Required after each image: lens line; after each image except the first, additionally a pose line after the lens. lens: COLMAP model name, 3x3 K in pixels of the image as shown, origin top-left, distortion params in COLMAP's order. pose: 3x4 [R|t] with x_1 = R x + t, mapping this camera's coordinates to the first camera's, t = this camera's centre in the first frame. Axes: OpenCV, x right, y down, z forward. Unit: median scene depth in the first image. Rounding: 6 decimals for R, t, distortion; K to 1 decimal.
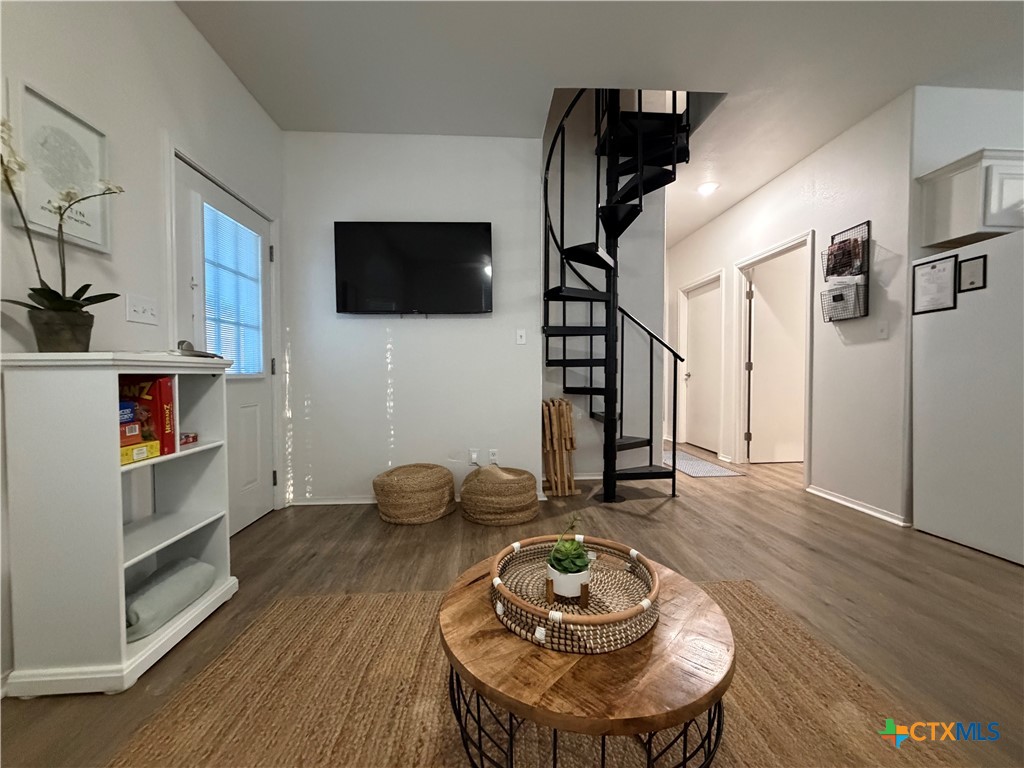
lens RADIAL K [[410.8, 0, 511.1], [0, 410.8, 385.9], [0, 0, 1]] dist [0.002203, 0.000692]
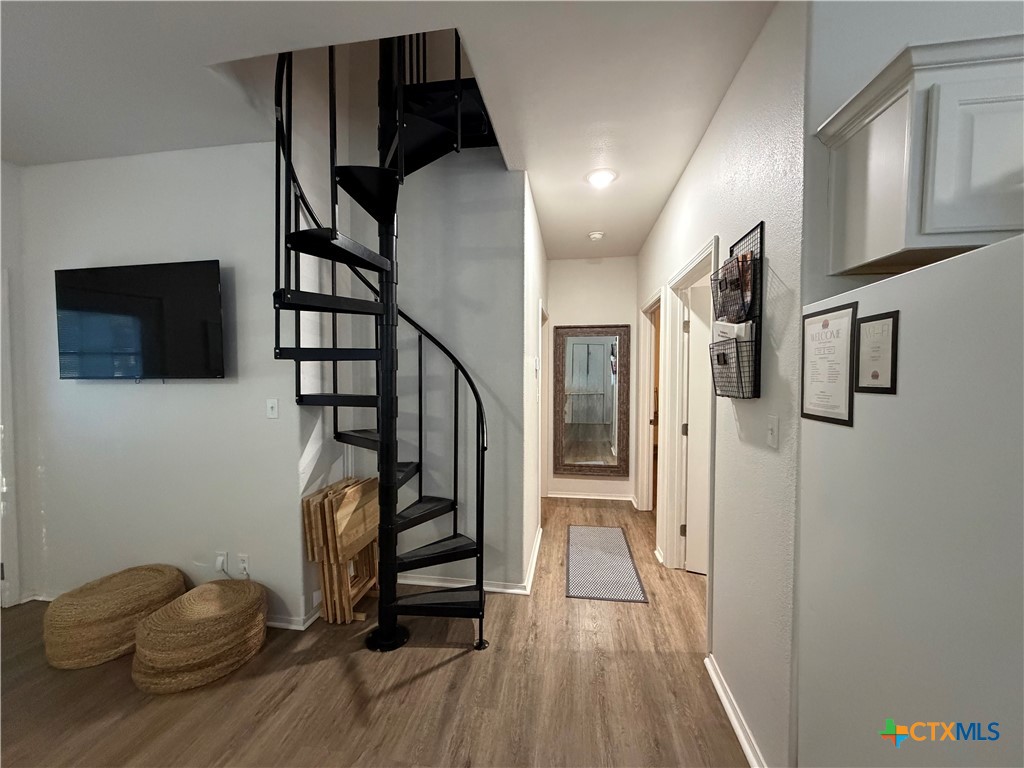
lens RADIAL K [[410.8, 0, 510.9], [0, 410.8, 383.5], [0, 0, 1]] dist [0.002203, 0.000692]
pose [[0.974523, 0.011104, -0.224011, 0.712771], [-0.010477, 0.999937, 0.003990, -0.199654], [0.224041, -0.001541, 0.974578, 0.427377]]
